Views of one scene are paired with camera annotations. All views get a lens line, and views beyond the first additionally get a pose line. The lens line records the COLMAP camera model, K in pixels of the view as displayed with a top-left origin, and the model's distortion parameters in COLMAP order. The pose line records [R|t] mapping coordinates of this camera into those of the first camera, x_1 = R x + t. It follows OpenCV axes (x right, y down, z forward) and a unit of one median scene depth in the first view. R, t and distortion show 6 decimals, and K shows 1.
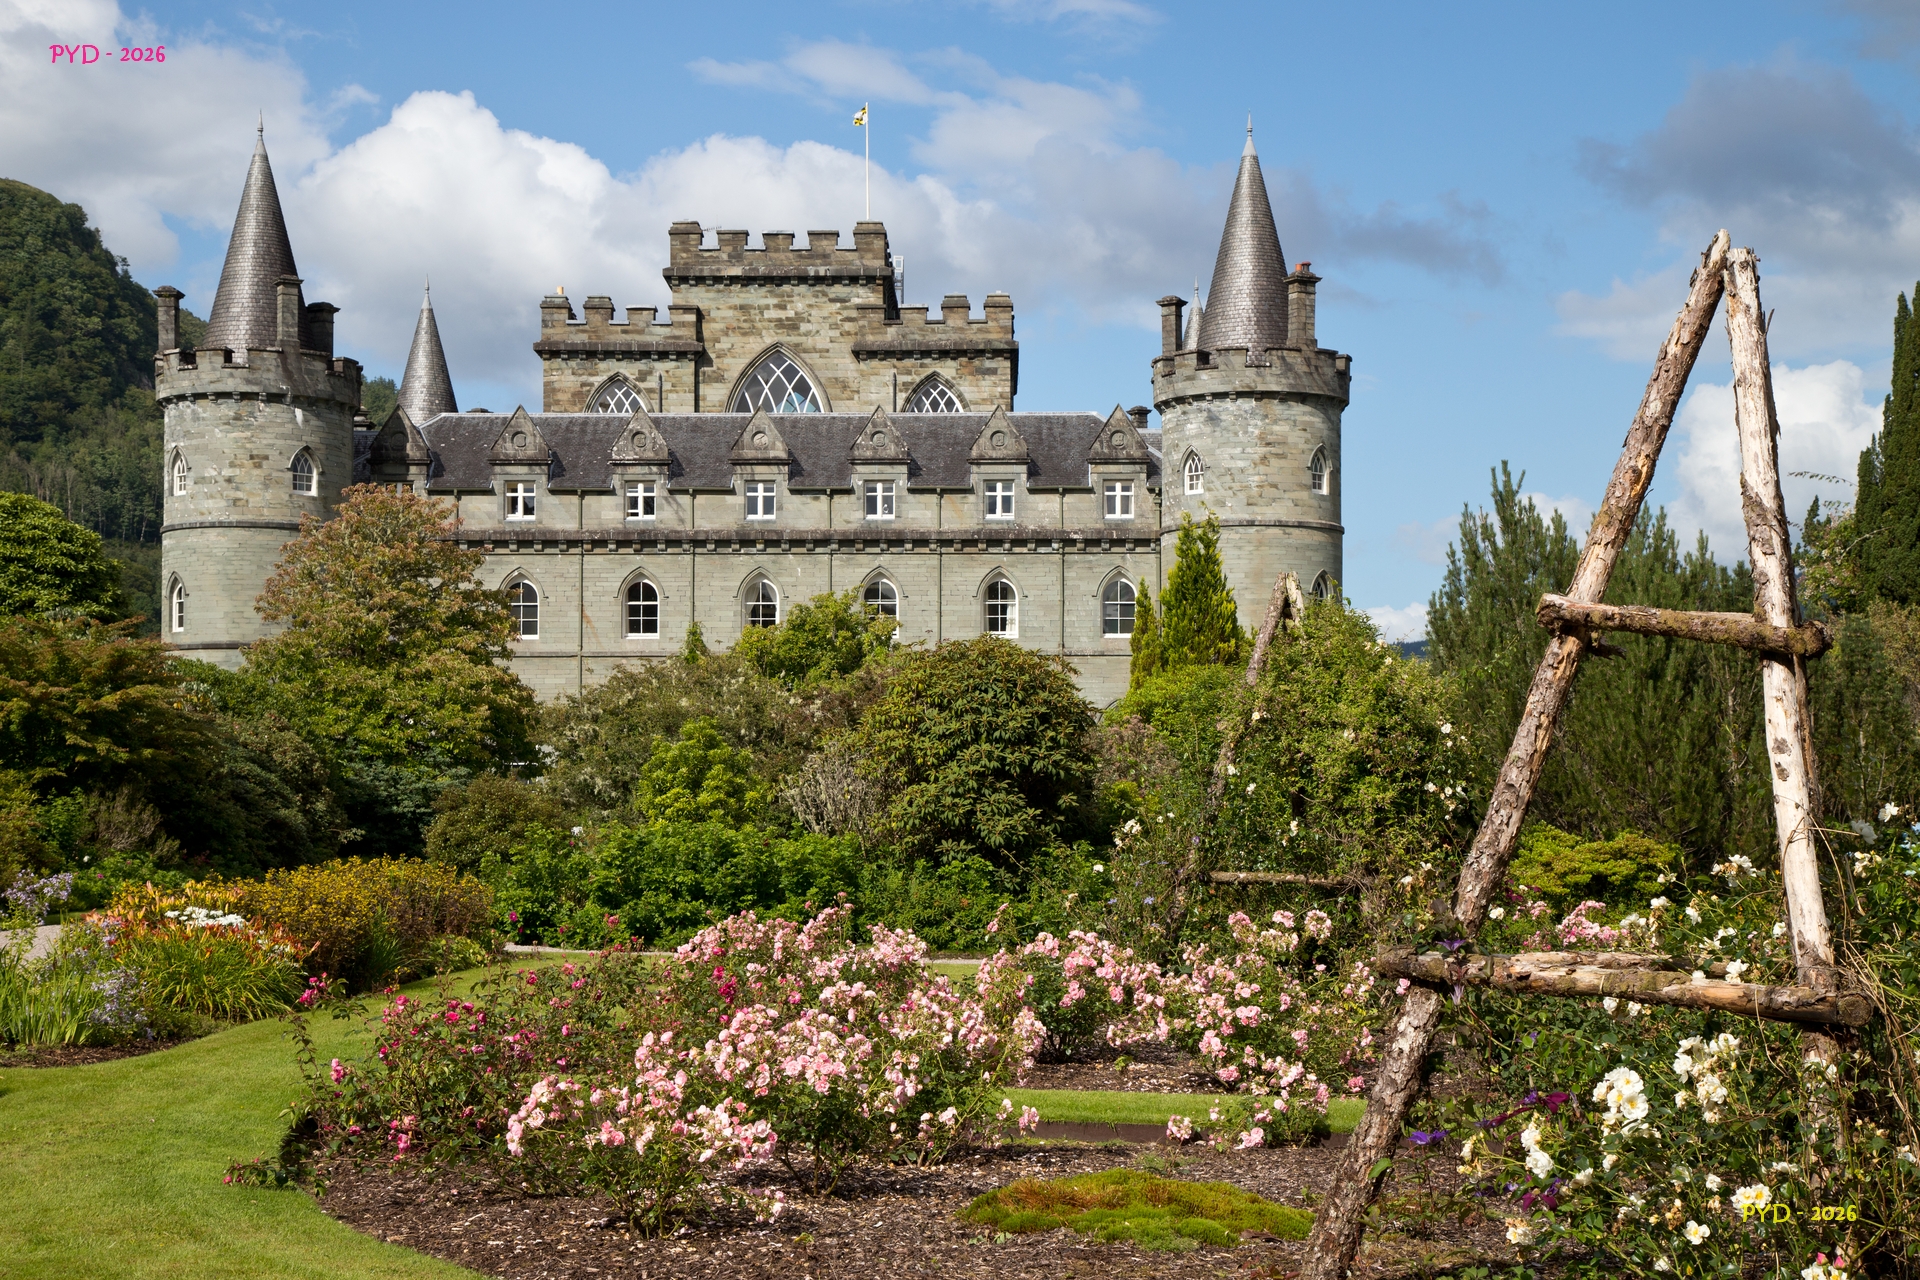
lens RADIAL K [[2981.6, 0, 960.0], [0, 2981.6, 640.0], [0, 0, 1]] dist [0.200670, 0.068862]
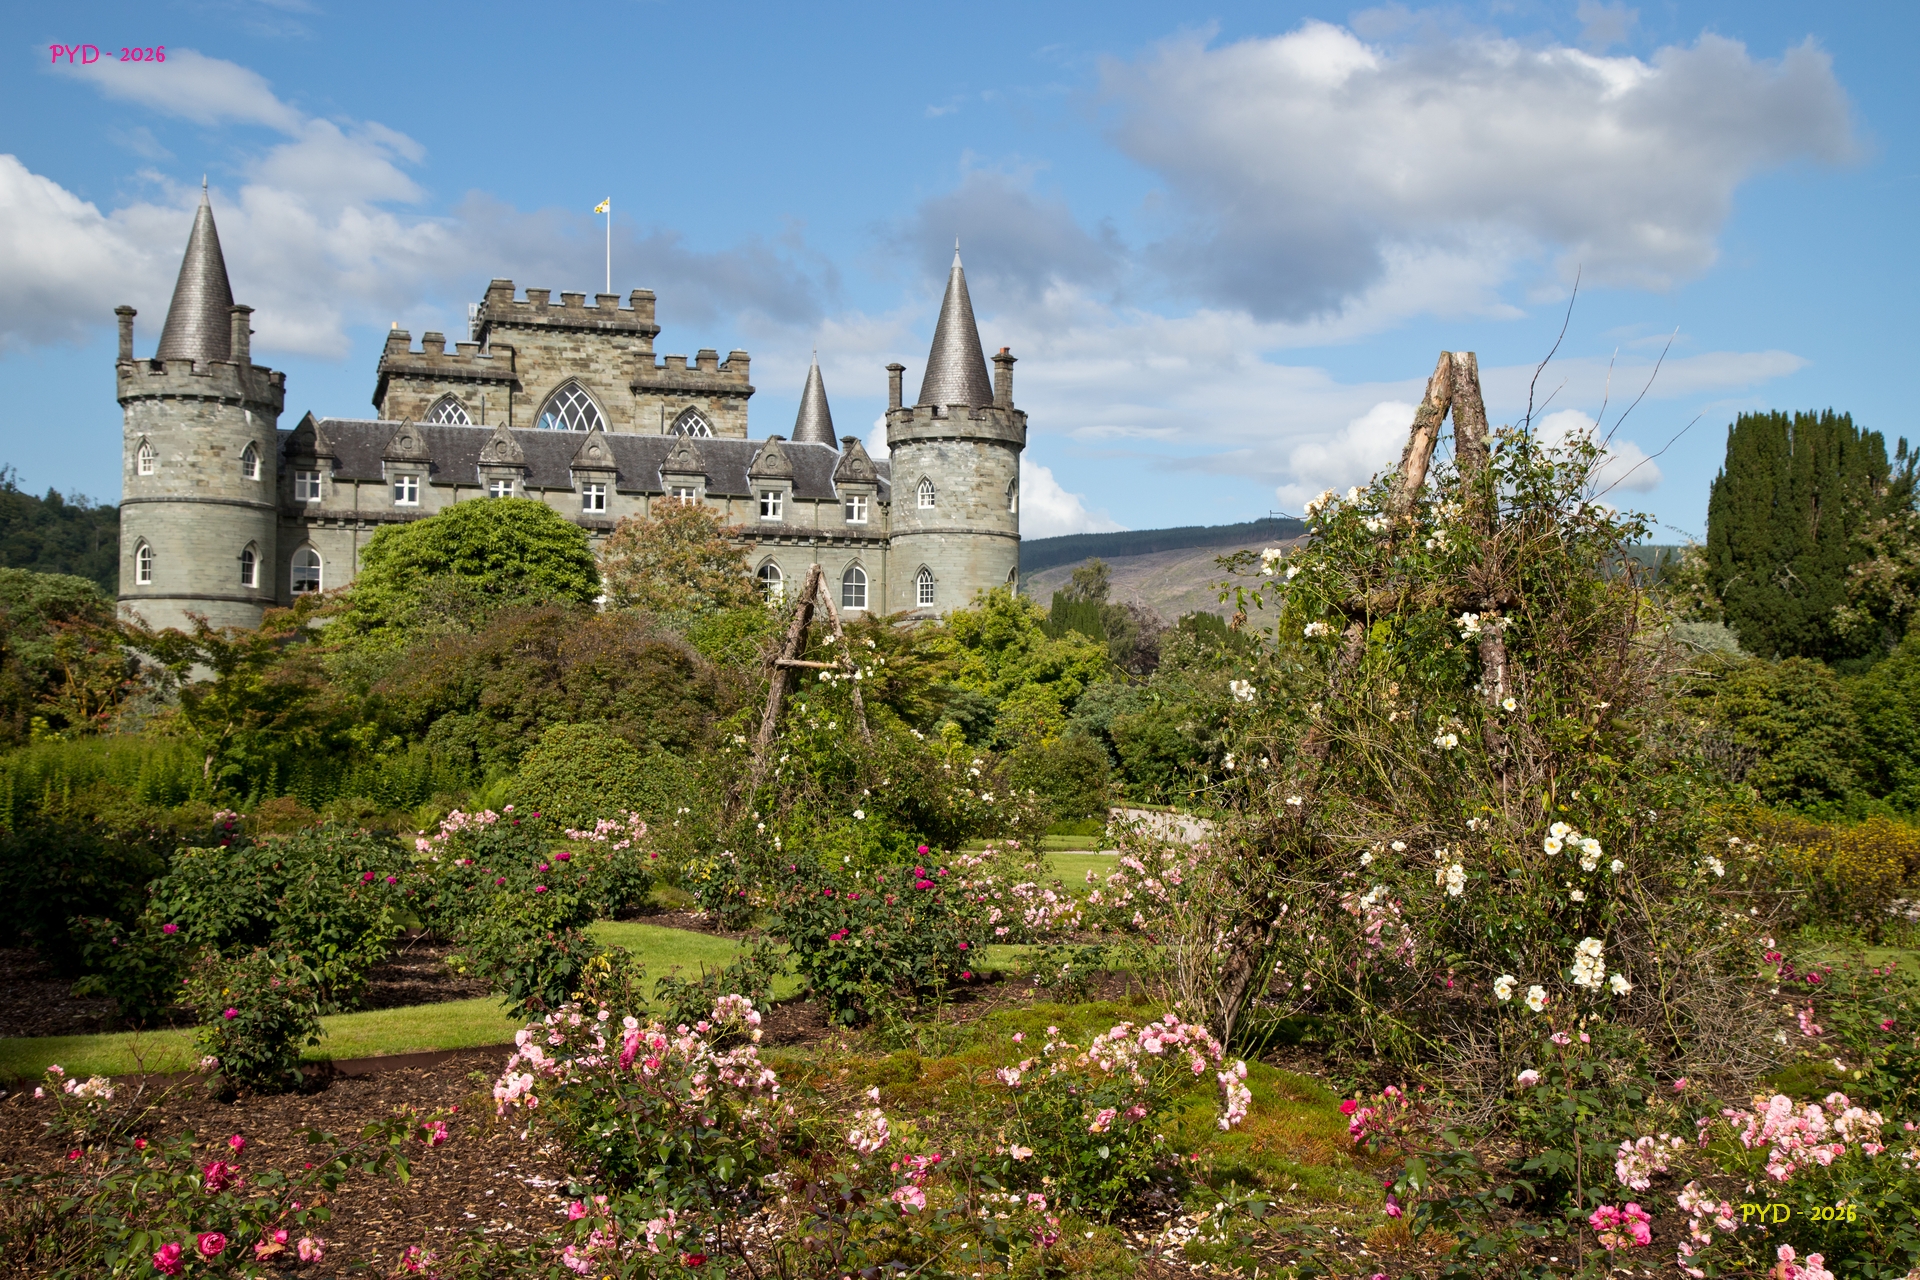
lens RADIAL K [[2240.8, 0, 960.0], [0, 2240.8, 640.0], [0, 0, 1]] dist [0.042819, 0.266756]
pose [[0.950360, 0.024246, 0.310205, -0.219284], [-0.030182, 0.999441, 0.014350, -0.003150], [-0.309684, -0.023000, 0.950561, 0.004975]]
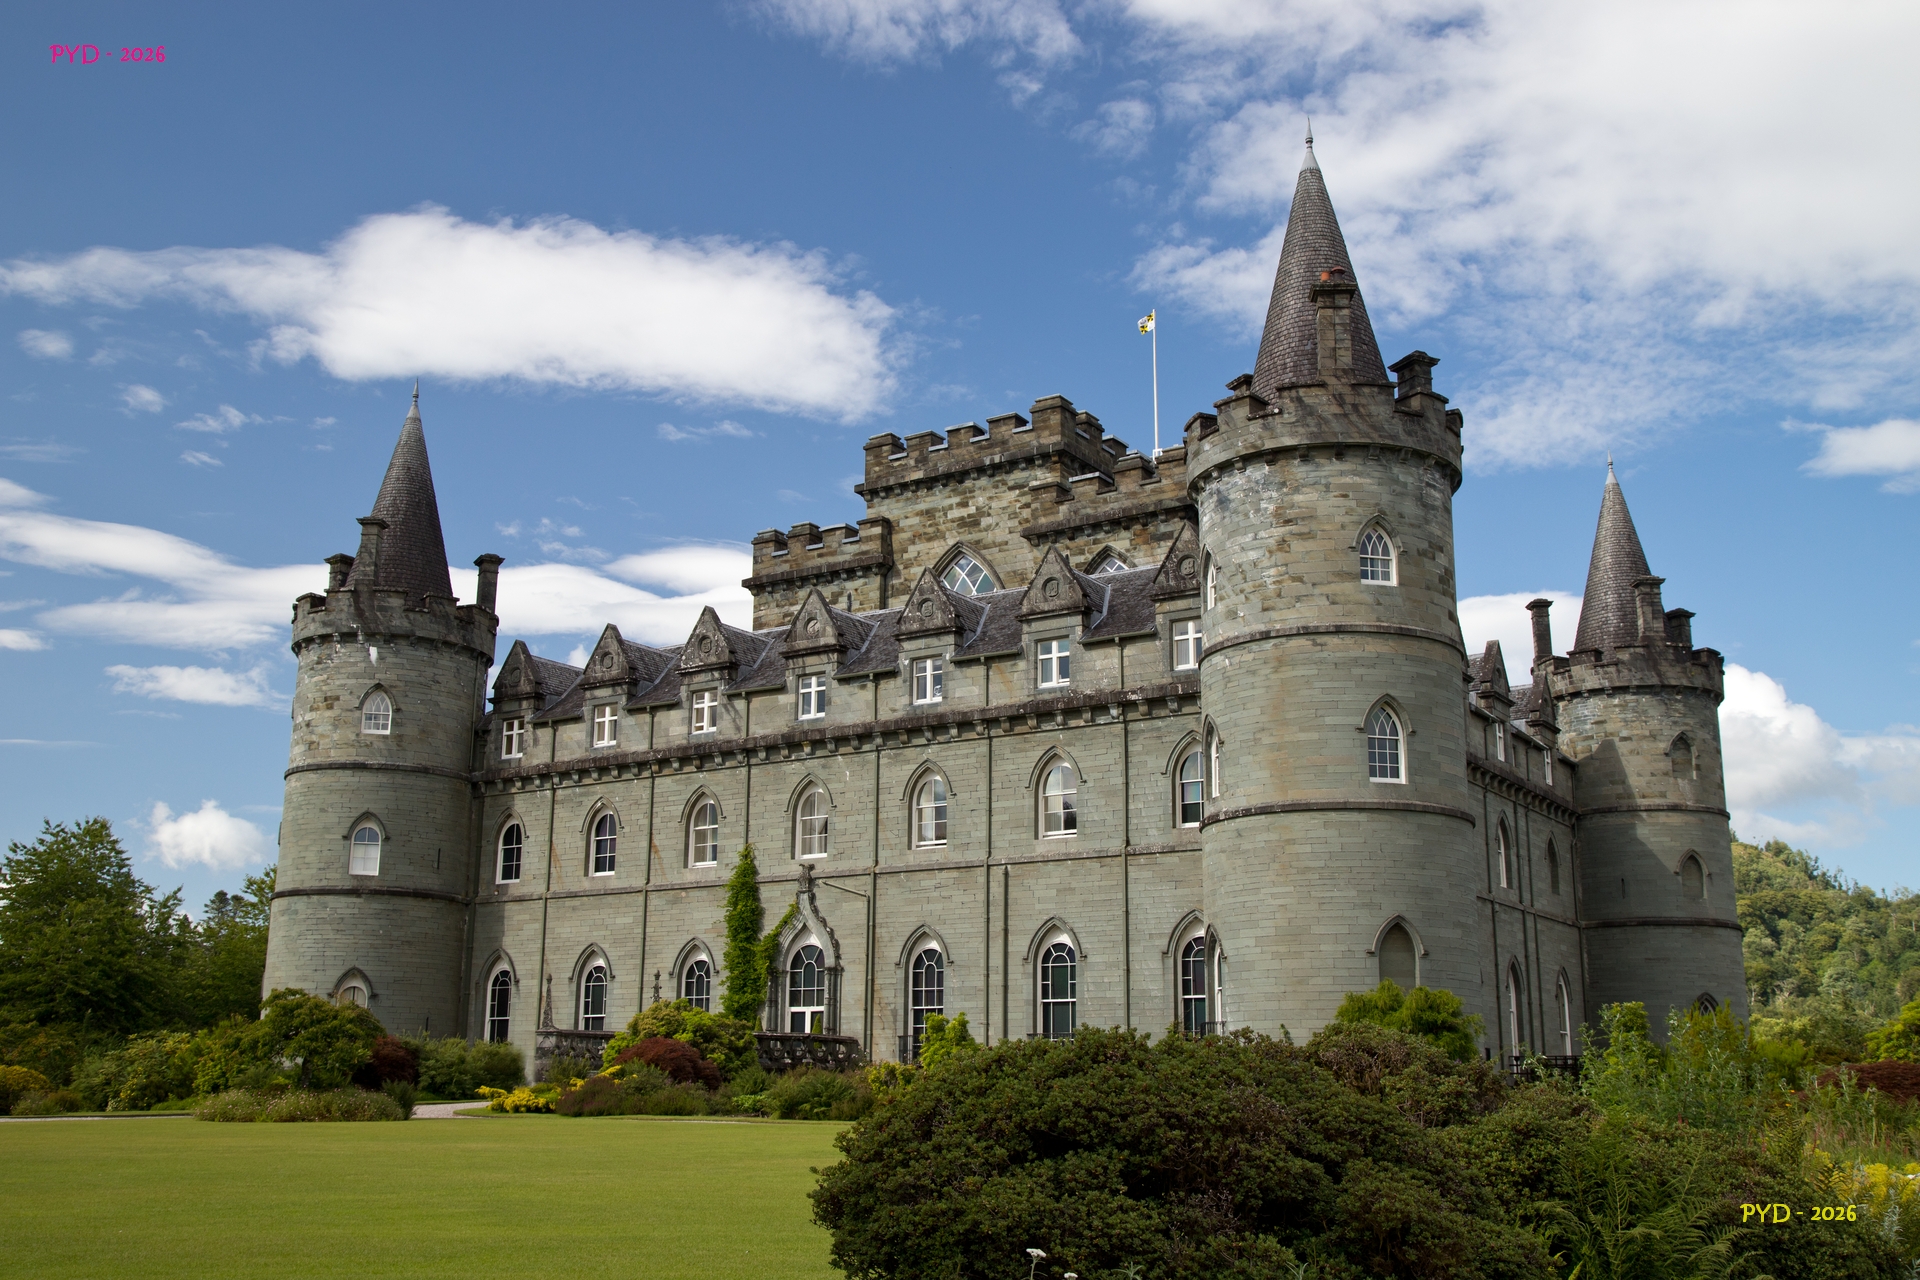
lens RADIAL K [[1871.2, 0, 960.0], [0, 1871.2, 640.0], [0, 0, 1]] dist [0.006935, 0.005031]
pose [[0.844828, -0.122978, -0.520713, 0.249843], [0.027114, 0.981816, -0.187888, 0.039201], [0.534350, 0.144615, 0.832800, 0.574047]]
